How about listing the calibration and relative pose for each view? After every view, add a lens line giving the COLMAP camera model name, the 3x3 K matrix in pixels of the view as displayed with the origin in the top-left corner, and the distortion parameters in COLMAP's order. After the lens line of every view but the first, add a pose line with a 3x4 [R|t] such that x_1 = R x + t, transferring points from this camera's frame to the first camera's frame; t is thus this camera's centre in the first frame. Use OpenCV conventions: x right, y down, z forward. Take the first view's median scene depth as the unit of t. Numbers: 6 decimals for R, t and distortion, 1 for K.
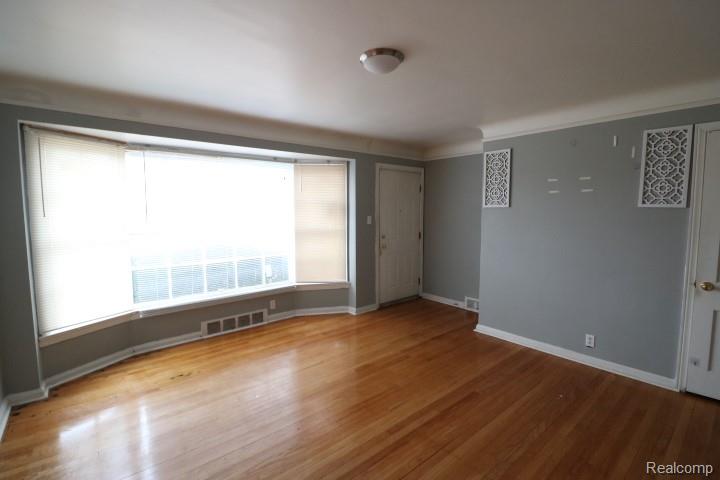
lens RADIAL K [[333.4, 0, 360.0], [0, 333.4, 240.0], [0, 0, 1]] dist [-0.000861, -0.000627]
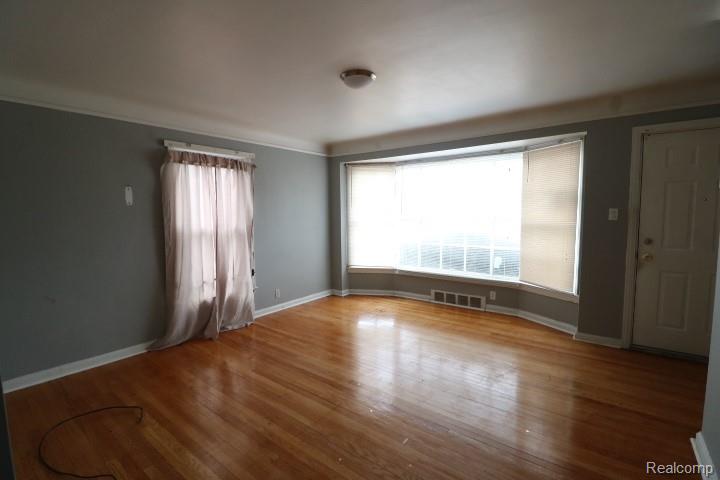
lens RADIAL K [[333.4, 0, 360.0], [0, 333.4, 240.0], [0, 0, 1]] dist [-0.000861, -0.000627]
pose [[0.219167, 0.087888, -0.971721, 0.640148], [-0.077089, 0.994381, 0.072550, -0.018220], [0.972637, 0.059009, 0.224710, 0.372303]]
